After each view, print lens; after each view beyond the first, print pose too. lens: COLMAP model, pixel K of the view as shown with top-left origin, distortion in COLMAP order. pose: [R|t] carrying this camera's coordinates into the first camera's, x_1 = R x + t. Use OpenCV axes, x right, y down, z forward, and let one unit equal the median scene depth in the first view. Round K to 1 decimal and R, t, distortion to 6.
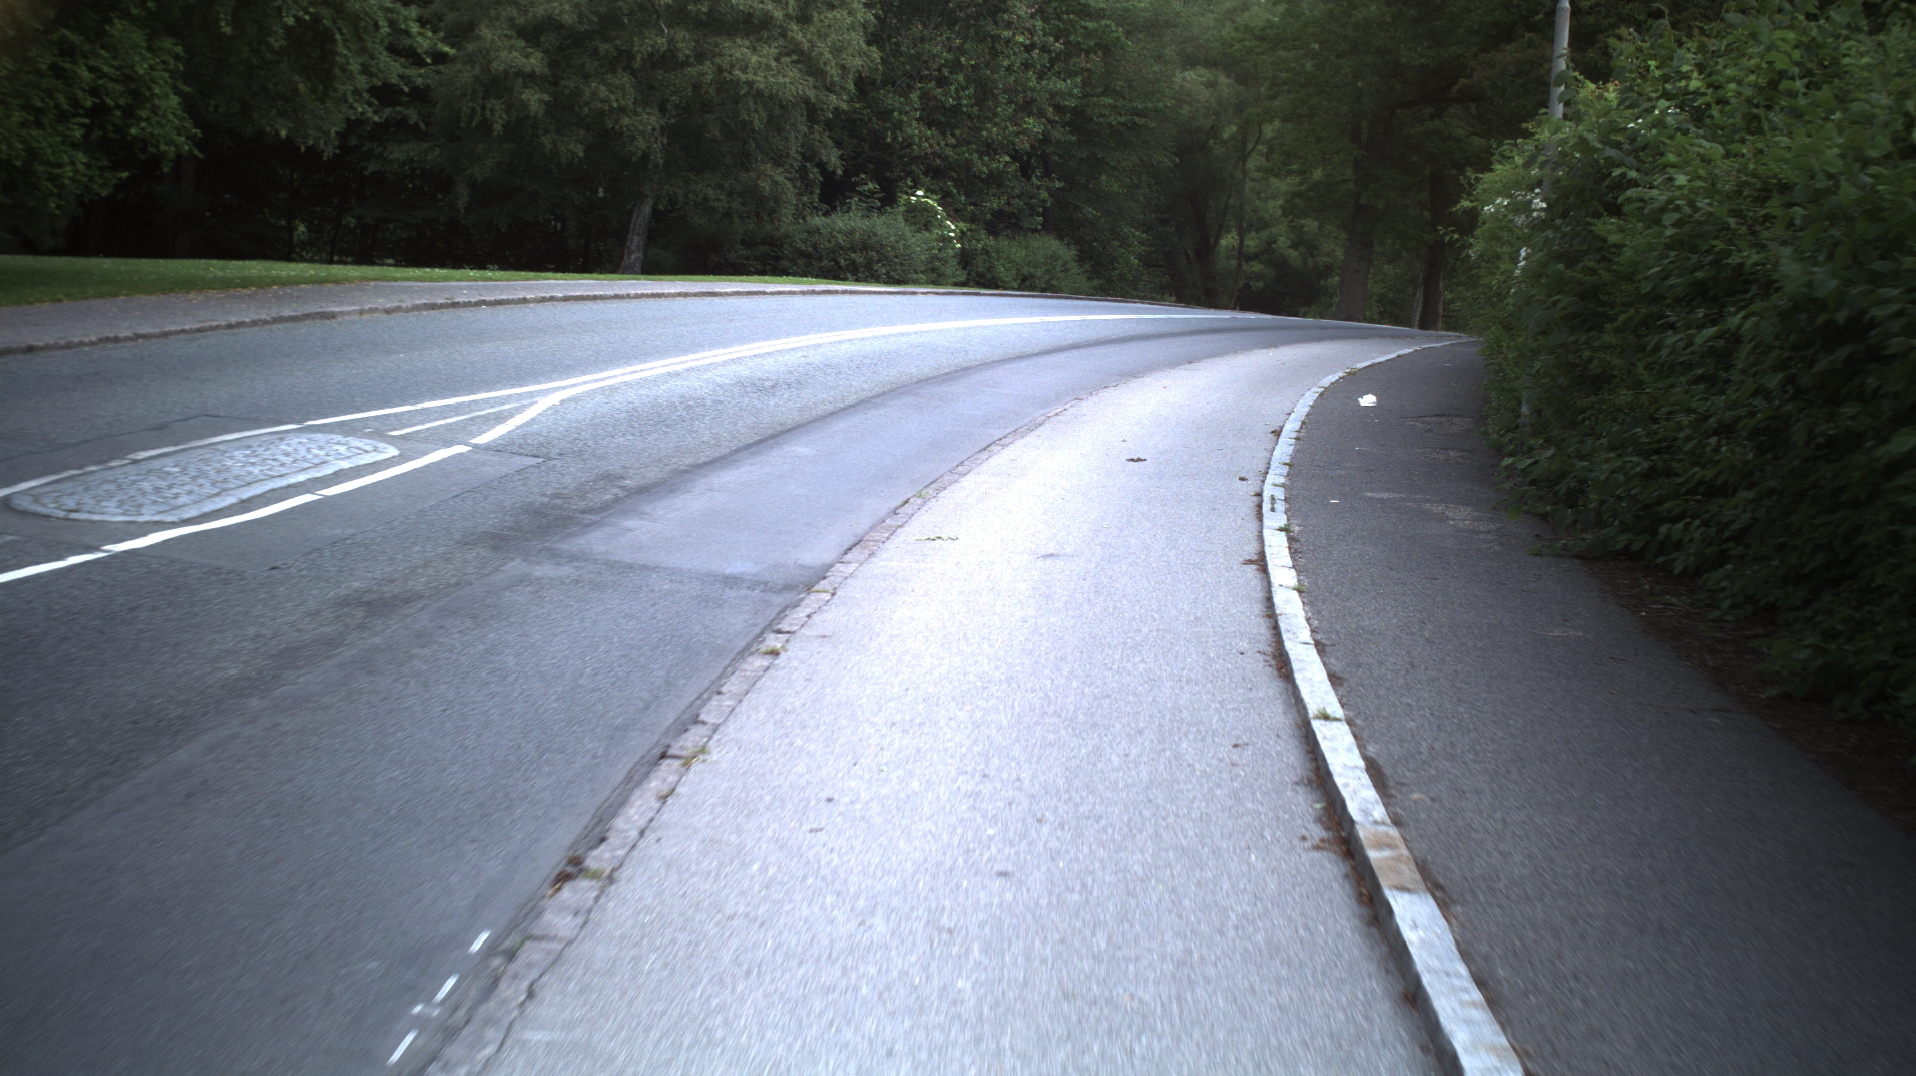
lens RADIAL K [[3335.0, 0, 958.0], [0, 3335.0, 538.0], [0, 0, 1]] dist [-0.303947, 0.369872]
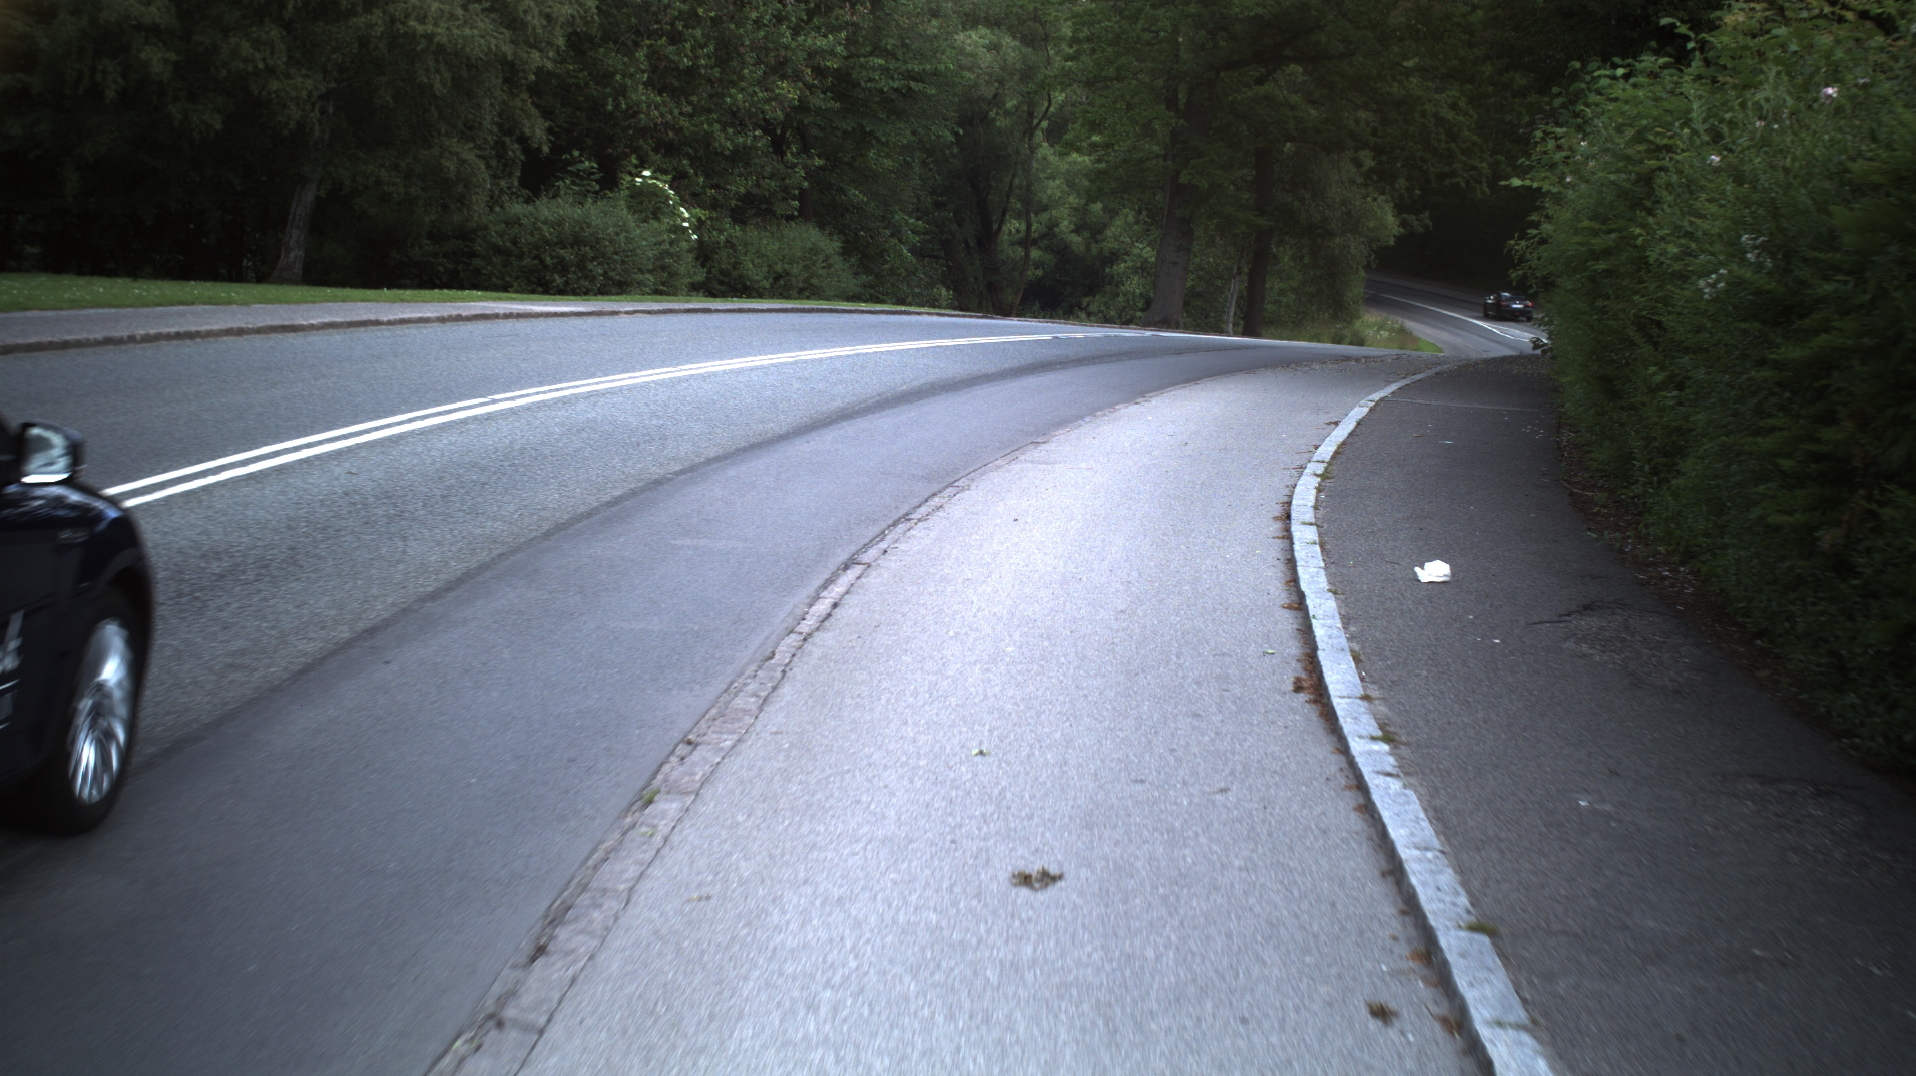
lens RADIAL K [[3335.0, 0, 958.0], [0, 3335.0, 538.0], [0, 0, 1]] dist [-0.303947, 0.369872]
pose [[0.997418, -0.009647, 0.071159, 0.005894], [0.009263, 0.999941, 0.005723, -0.019741], [-0.071210, -0.005049, 0.997449, 0.197233]]
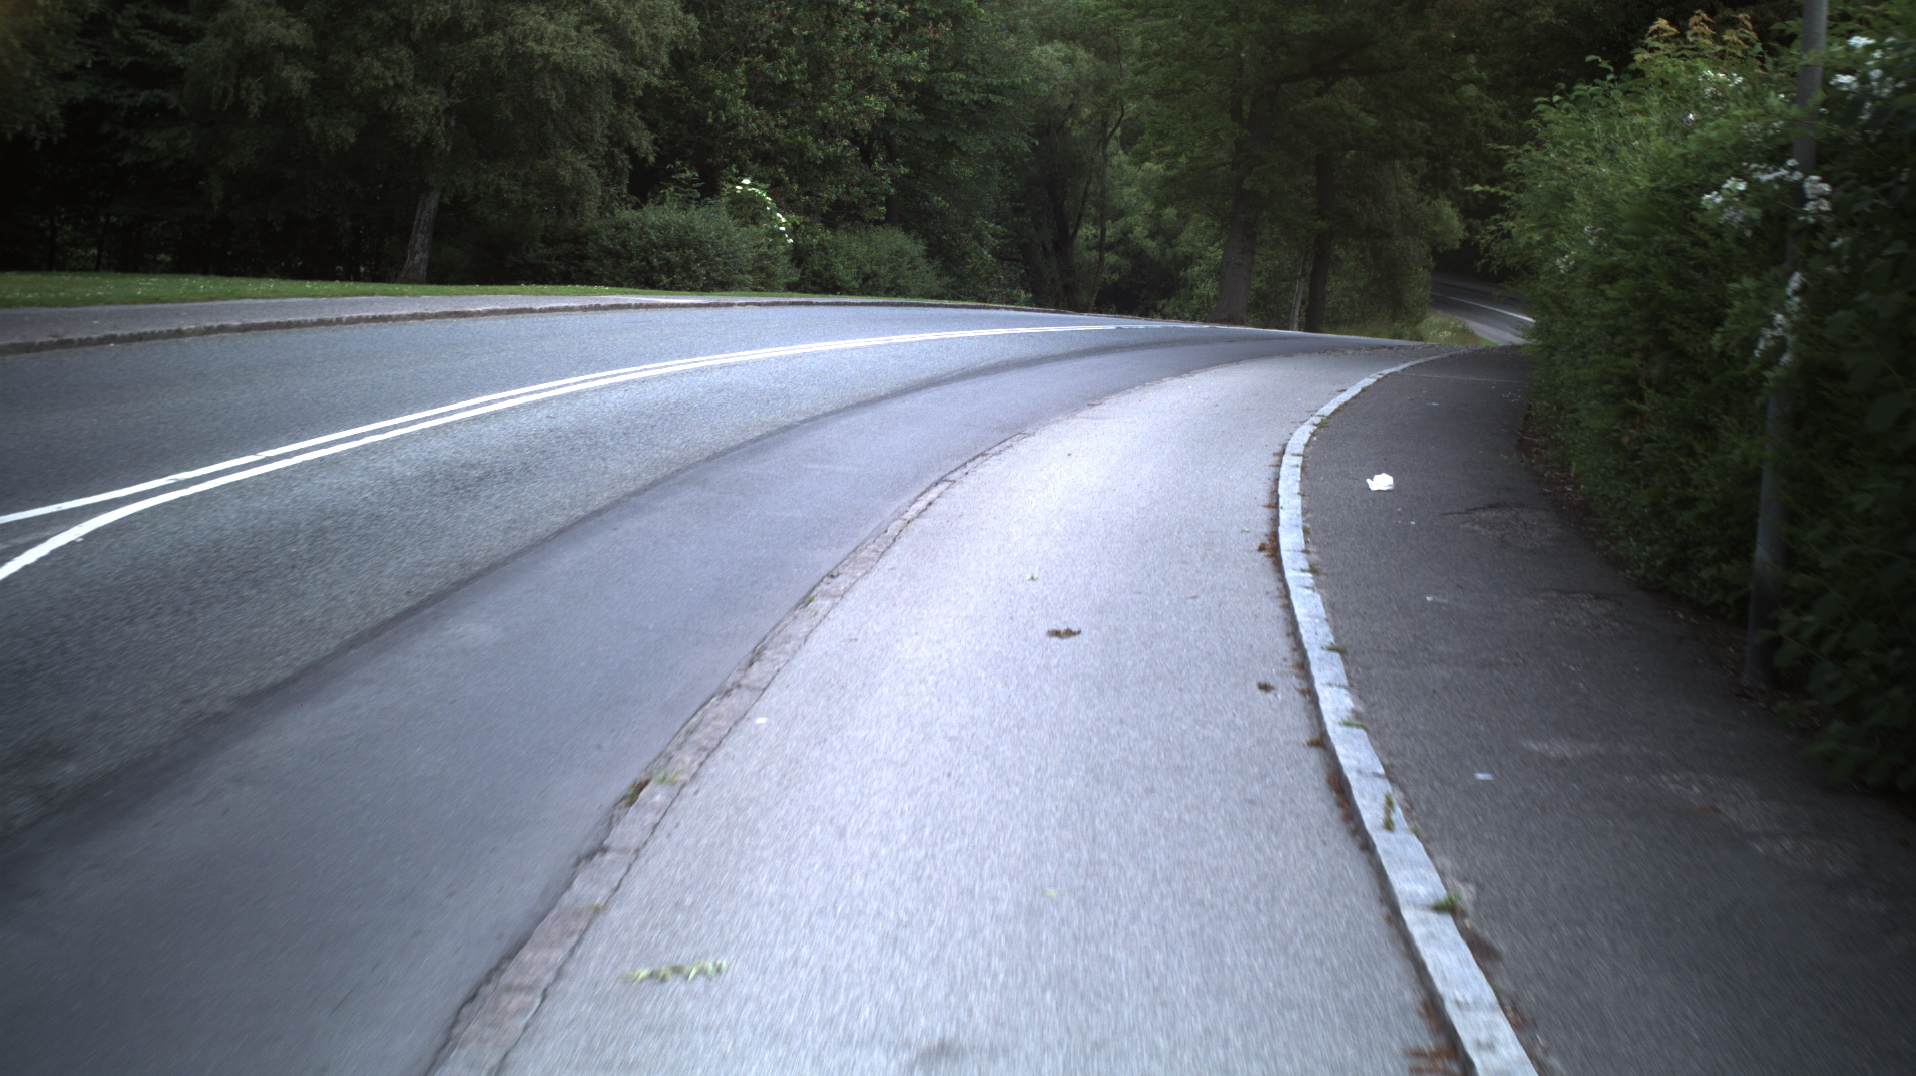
lens RADIAL K [[3335.0, 0, 958.0], [0, 3335.0, 538.0], [0, 0, 1]] dist [-0.303947, 0.369872]
pose [[0.998850, -0.011011, 0.046653, 0.002585], [0.010857, 0.999935, 0.003559, -0.013164], [-0.046689, -0.003049, 0.998905, 0.131398]]
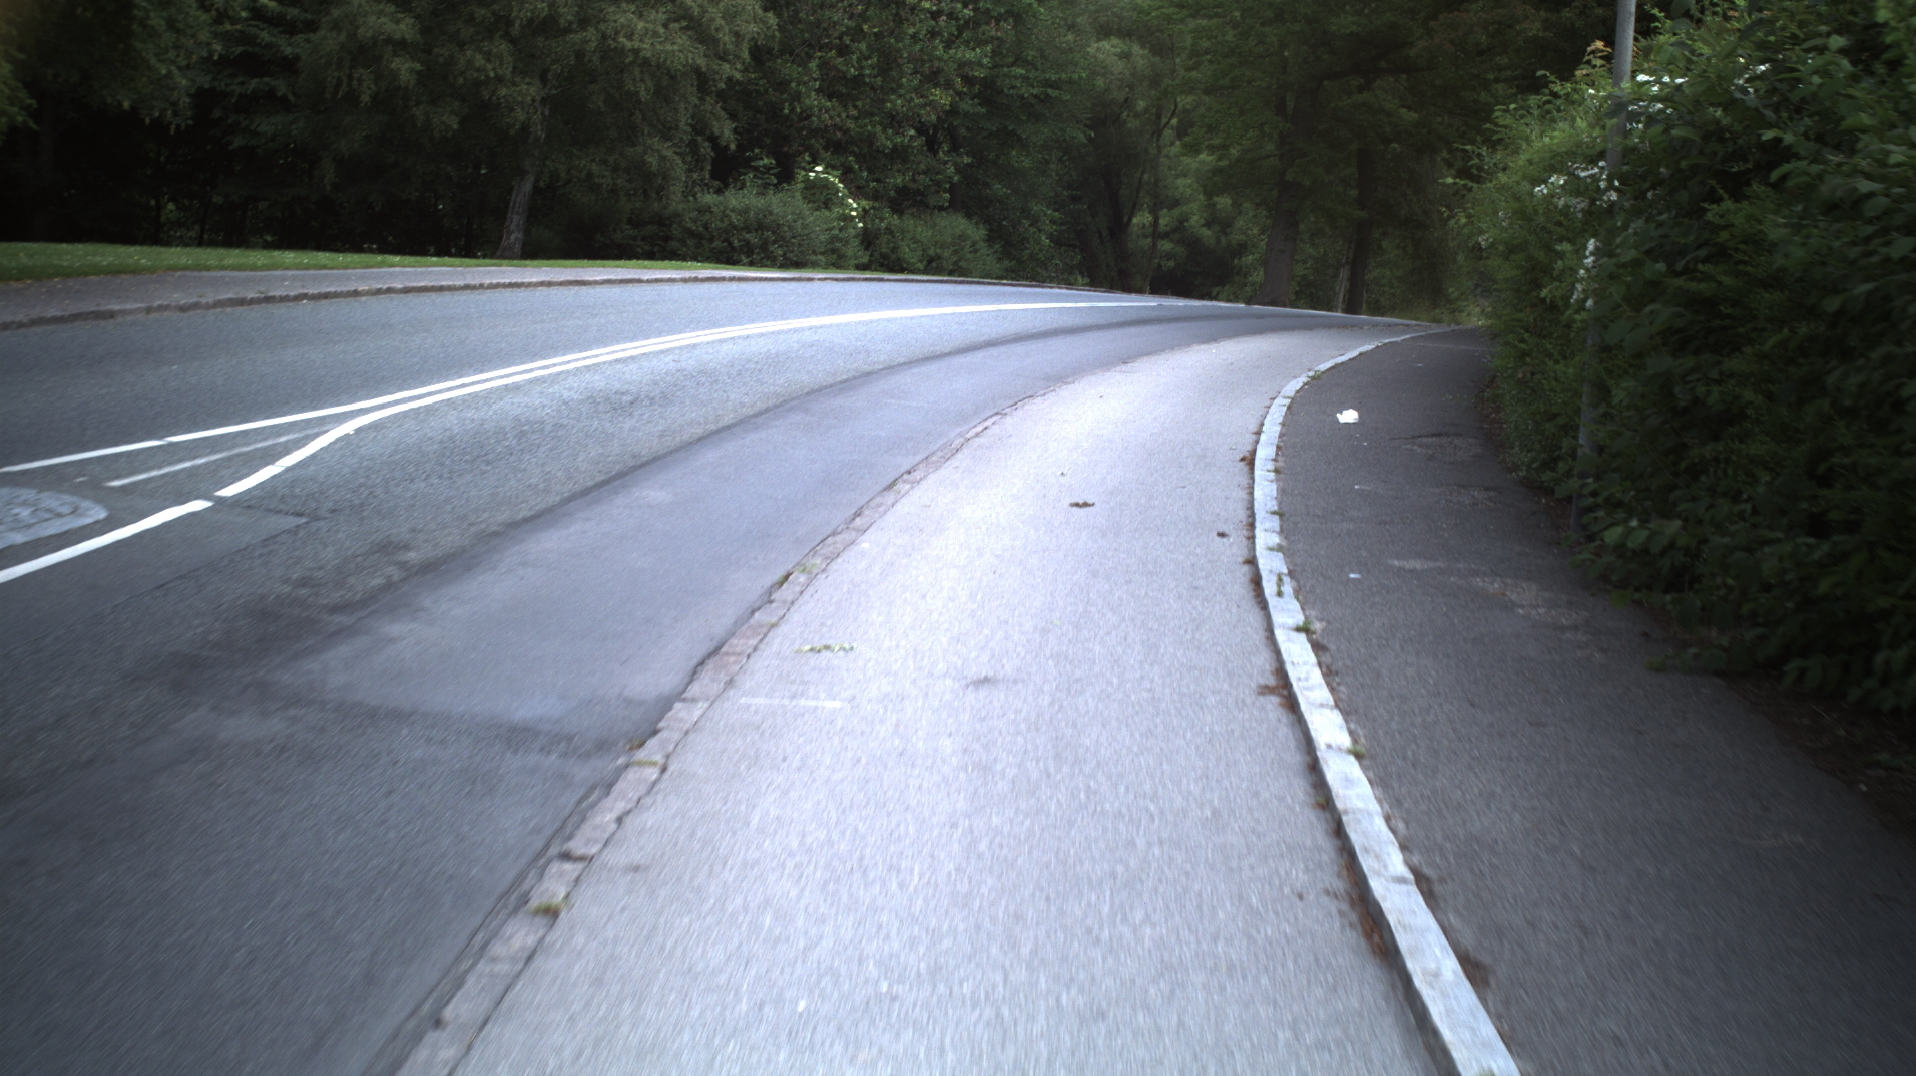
lens RADIAL K [[3335.0, 0, 958.0], [0, 3335.0, 538.0], [0, 0, 1]] dist [-0.303947, 0.369872]
pose [[0.999582, -0.001491, 0.028883, 0.000422], [0.001289, 0.999974, 0.007027, -0.006584], [-0.028893, -0.006987, 0.999558, 0.065722]]
